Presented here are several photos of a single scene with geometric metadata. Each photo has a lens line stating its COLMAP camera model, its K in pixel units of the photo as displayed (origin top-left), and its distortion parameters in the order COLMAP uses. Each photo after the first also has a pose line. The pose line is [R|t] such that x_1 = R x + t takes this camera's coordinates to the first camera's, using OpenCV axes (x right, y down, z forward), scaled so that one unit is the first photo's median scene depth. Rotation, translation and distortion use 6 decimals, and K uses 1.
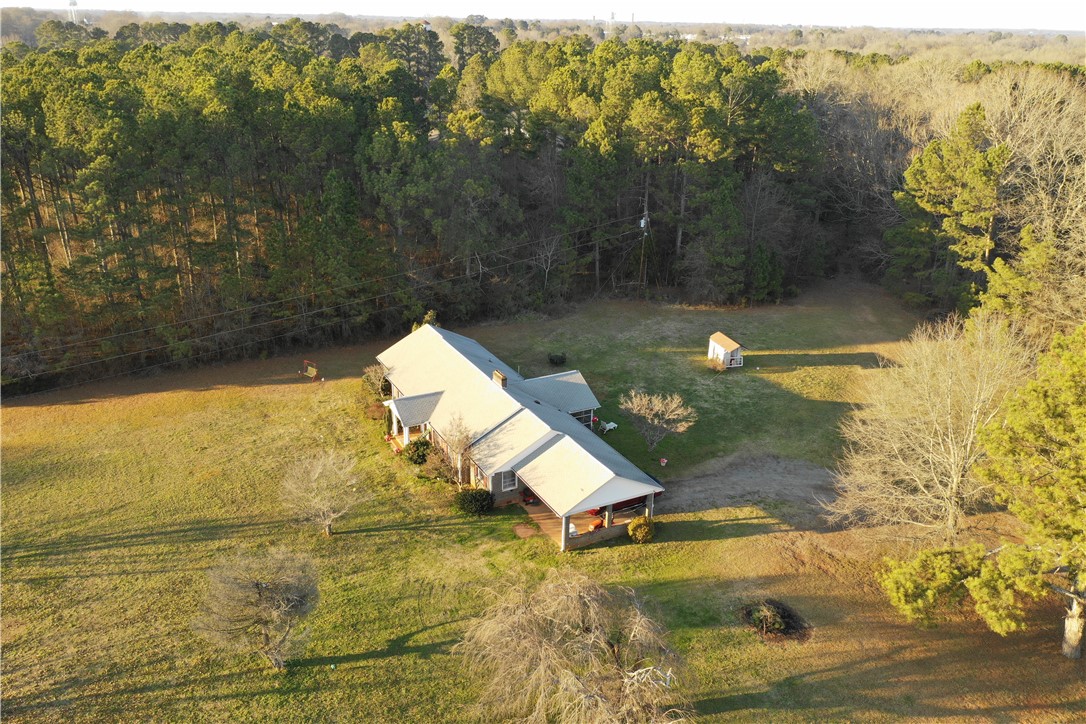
lens RADIAL K [[853.4, 0, 542.5], [0, 853.4, 366.8], [0, 0, 1]] dist [-0.006334, 0.001814]
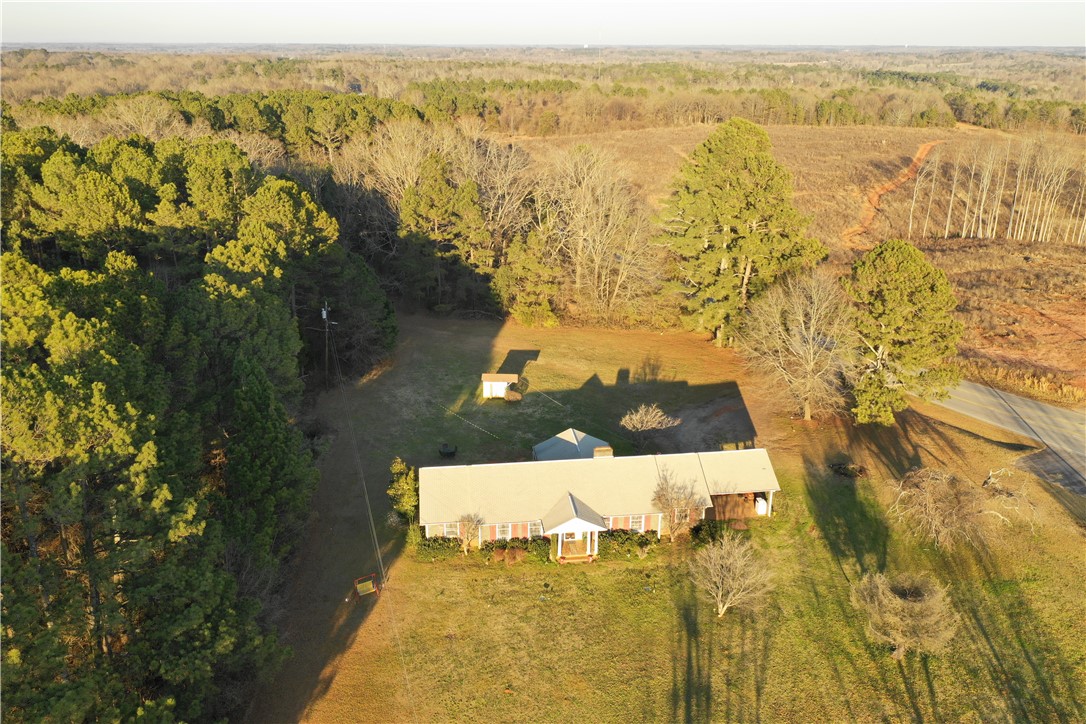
lens RADIAL K [[853.4, 0, 543.8], [0, 853.4, 357.6], [0, 0, 1]] dist [-0.006334, 0.001814]
pose [[0.347643, -0.340776, 0.873508, -0.800720], [0.355645, 0.909923, 0.213440, -0.289288], [-0.867560, 0.236458, 0.437523, 0.428748]]
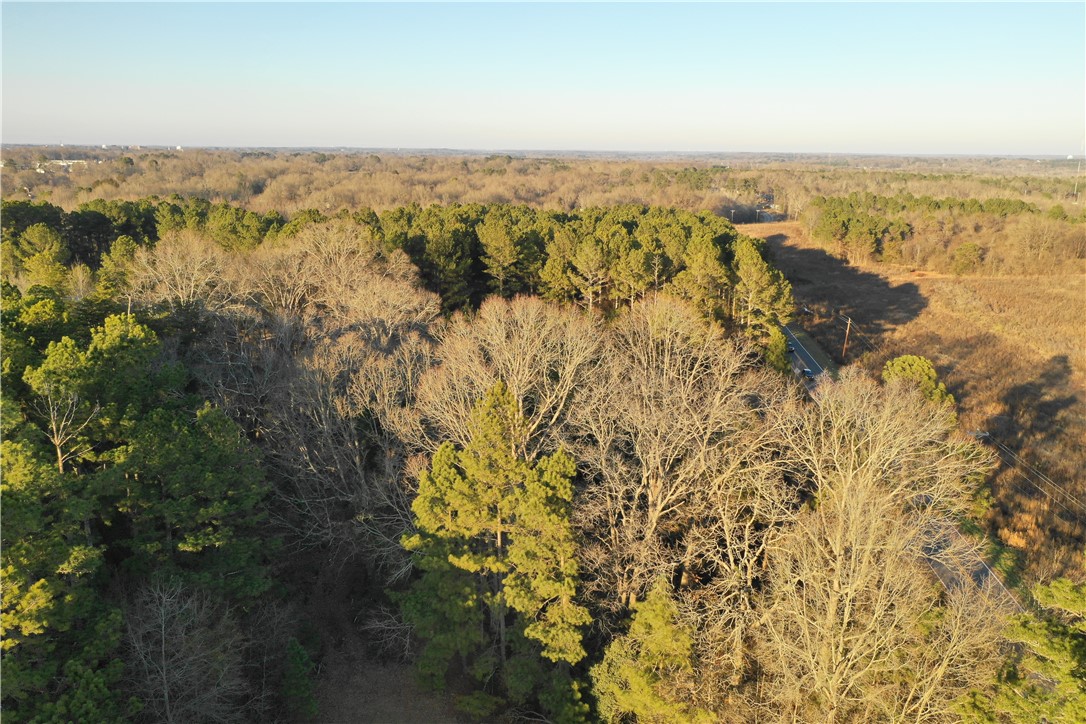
lens RADIAL K [[853.4, 0, 547.5], [0, 853.4, 359.4], [0, 0, 1]] dist [-0.006334, 0.001814]
pose [[0.750972, -0.170381, 0.637975, 0.171796], [0.254380, 0.966218, -0.041391, -0.347891], [-0.609371, 0.193372, 0.768944, 0.593203]]
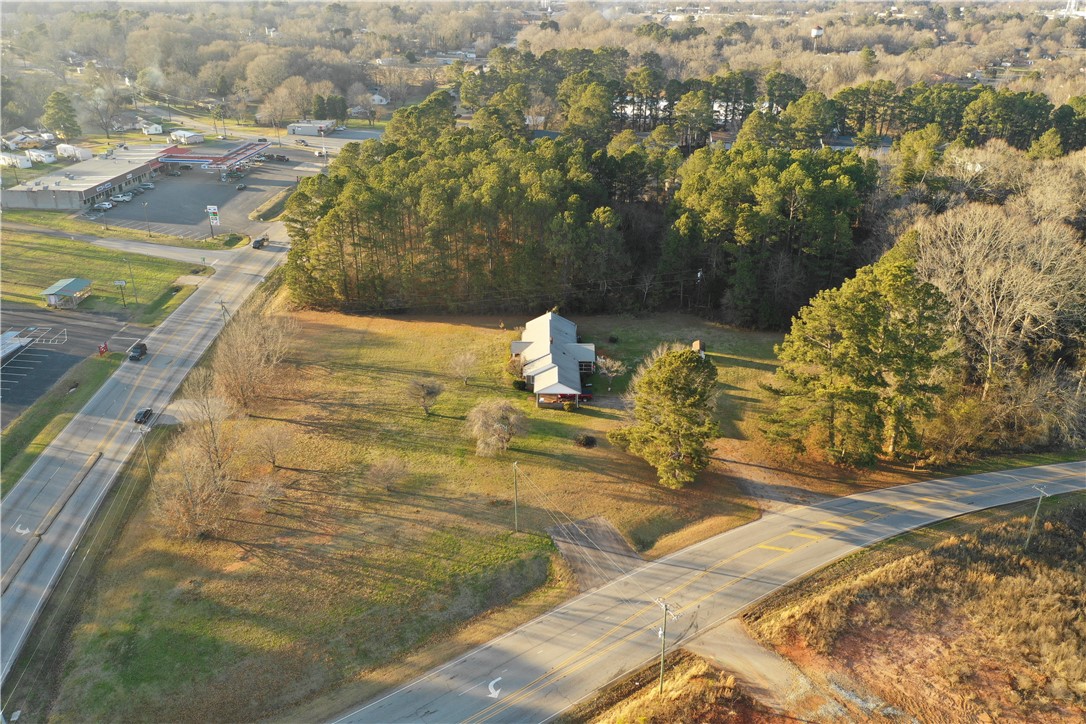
lens RADIAL K [[853.4, 0, 545.1], [0, 853.4, 363.0], [0, 0, 1]] dist [-0.006334, 0.001814]
pose [[0.883568, 0.184364, -0.430485, 0.758854], [-0.168703, 0.982835, 0.074658, -0.077337], [0.436860, 0.006659, 0.899505, -0.893296]]
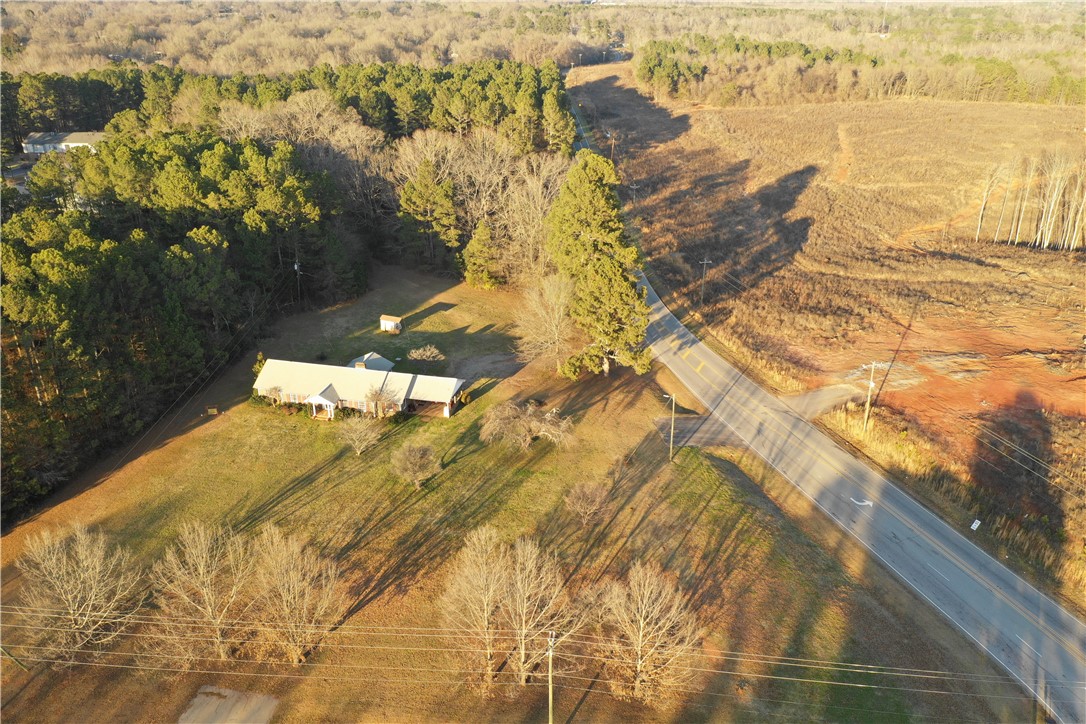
lens RADIAL K [[853.4, 0, 539.5], [0, 853.4, 365.9], [0, 0, 1]] dist [-0.006334, 0.001814]
pose [[0.657175, -0.335410, 0.674997, -0.878417], [0.298547, 0.938121, 0.175493, -0.164724], [-0.692092, 0.086189, 0.716645, -0.559066]]
